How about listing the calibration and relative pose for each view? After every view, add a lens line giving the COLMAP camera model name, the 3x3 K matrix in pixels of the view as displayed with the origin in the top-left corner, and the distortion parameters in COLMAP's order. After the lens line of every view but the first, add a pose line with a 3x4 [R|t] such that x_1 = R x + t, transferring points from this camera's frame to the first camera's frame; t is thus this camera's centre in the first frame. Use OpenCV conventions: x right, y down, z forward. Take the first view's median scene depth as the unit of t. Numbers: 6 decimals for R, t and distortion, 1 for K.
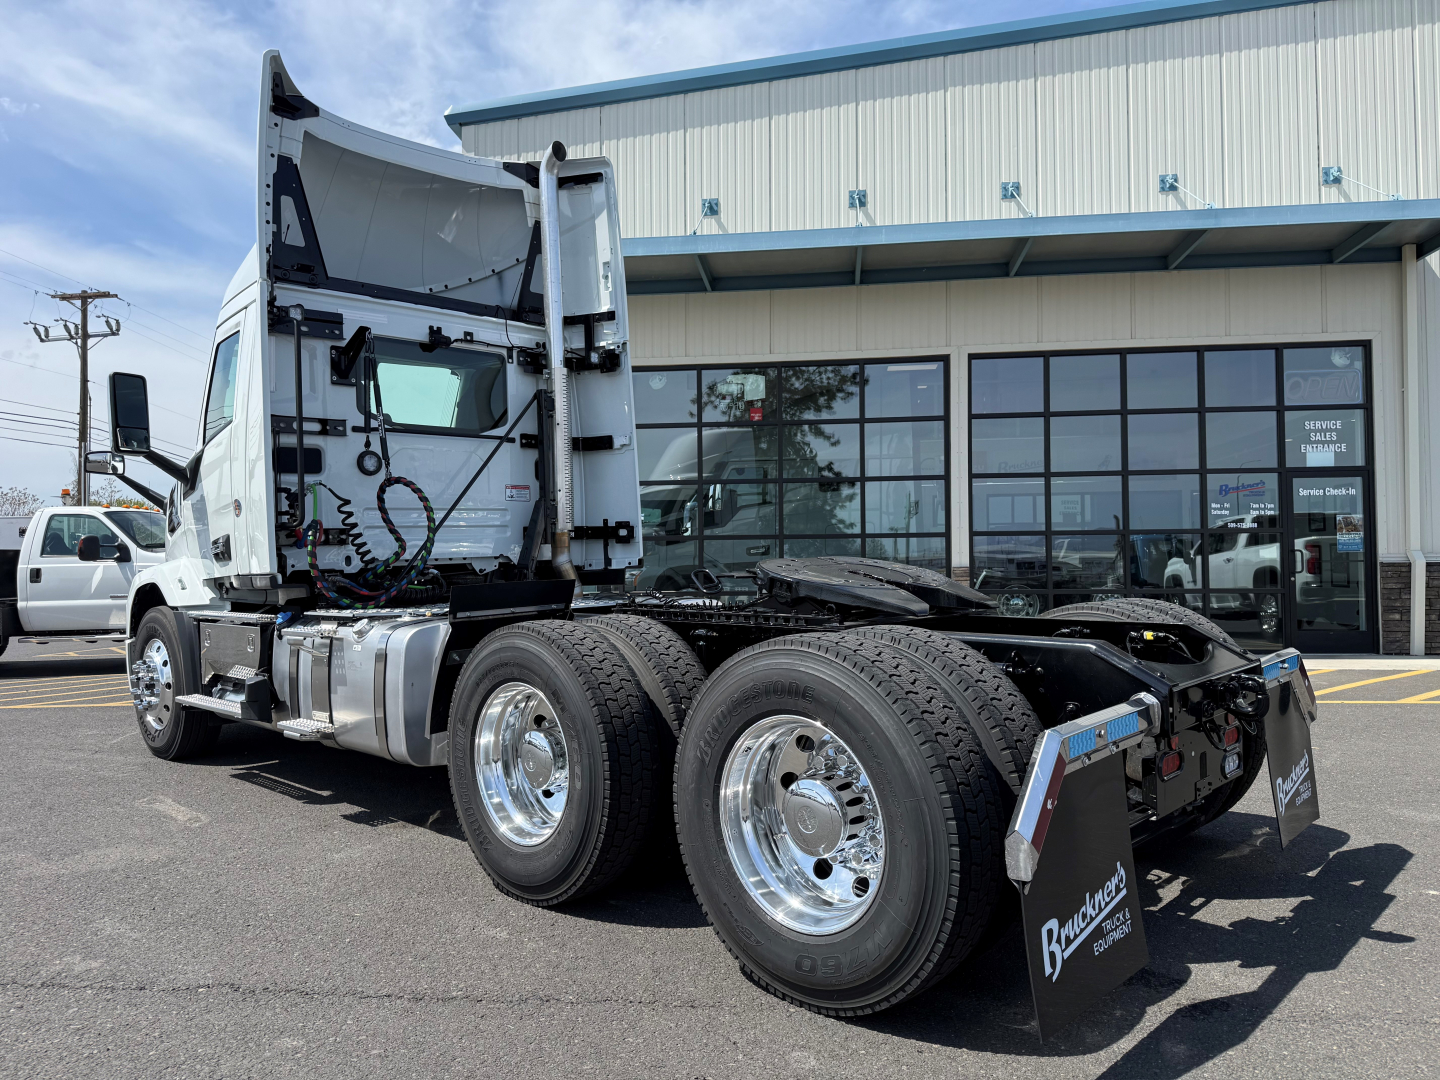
lens RADIAL K [[1047.3, 0, 720.0], [0, 1047.3, 540.0], [0, 0, 1]] dist [-0.011585, -0.005912]
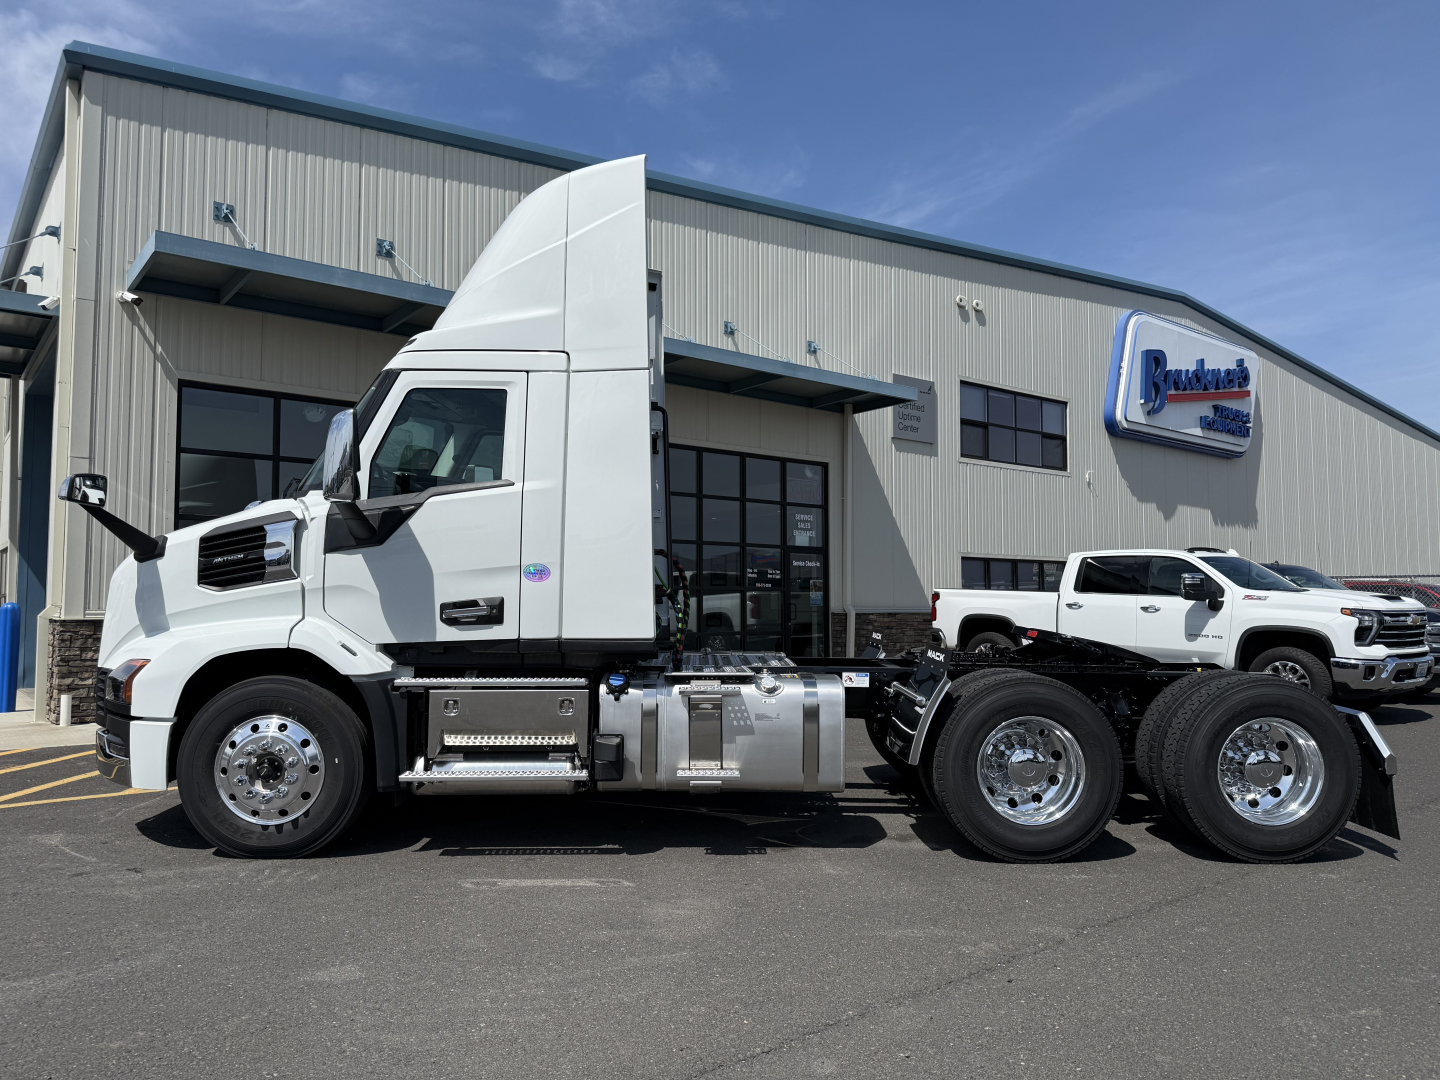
lens RADIAL K [[1027.6, 0, 715.5], [0, 1027.6, 555.3], [0, 0, 1]] dist [0.007489, -0.005771]
pose [[0.682838, 0.042054, 0.729358, -0.897919], [-0.028868, 0.999115, -0.030582, -0.017138], [-0.729999, -0.000172, 0.683448, 0.184885]]
